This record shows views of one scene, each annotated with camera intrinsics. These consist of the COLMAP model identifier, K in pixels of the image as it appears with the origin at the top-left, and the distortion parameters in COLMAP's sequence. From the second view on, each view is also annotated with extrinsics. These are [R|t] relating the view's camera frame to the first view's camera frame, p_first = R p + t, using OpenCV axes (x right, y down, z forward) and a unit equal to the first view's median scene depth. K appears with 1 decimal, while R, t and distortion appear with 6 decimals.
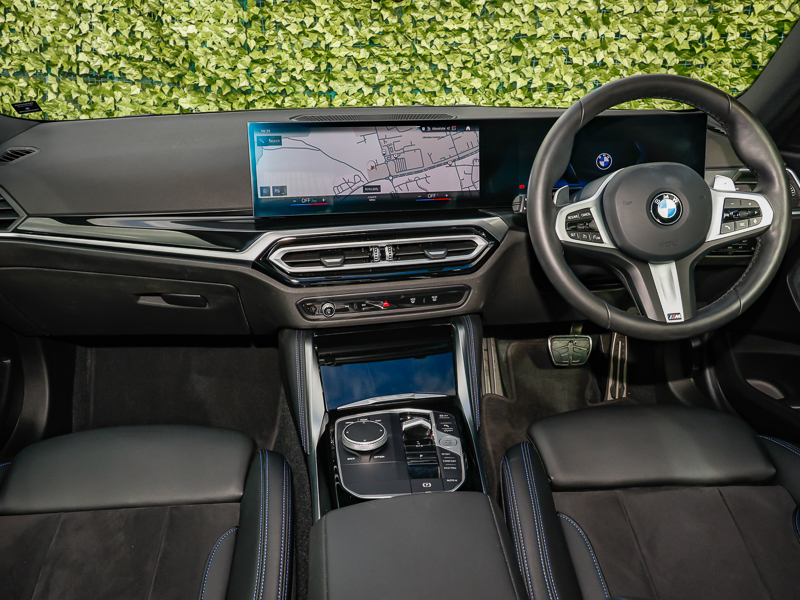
lens RADIAL K [[704.5, 0, 394.1], [0, 704.5, 292.7], [0, 0, 1]] dist [0.031281, -0.032055]
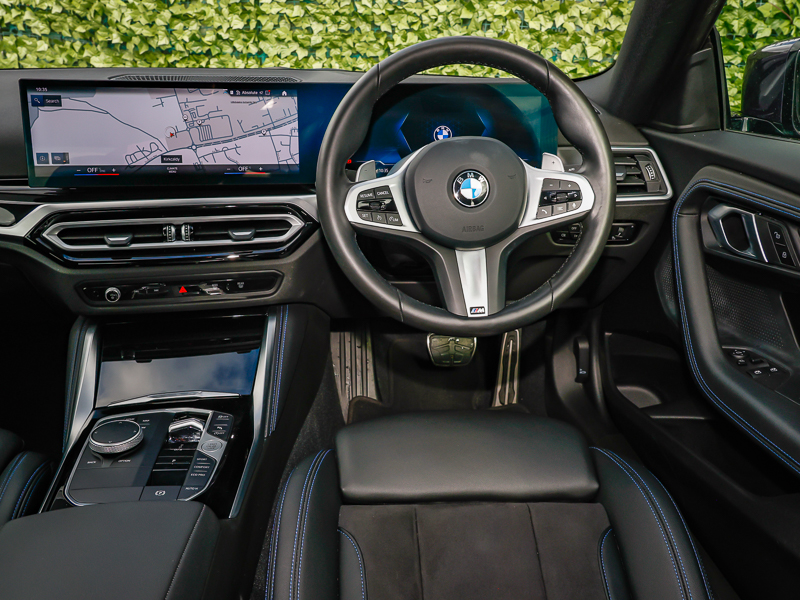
lens RADIAL K [[792.8, 0, 396.2], [0, 792.8, 293.1], [0, 0, 1]] dist [0.027506, 0.000000]
pose [[0.999720, 0.023587, 0.001729, 0.255182], [-0.023603, 0.999672, 0.009917, 0.003907], [-0.001494, -0.009955, 0.999949, 0.003108]]
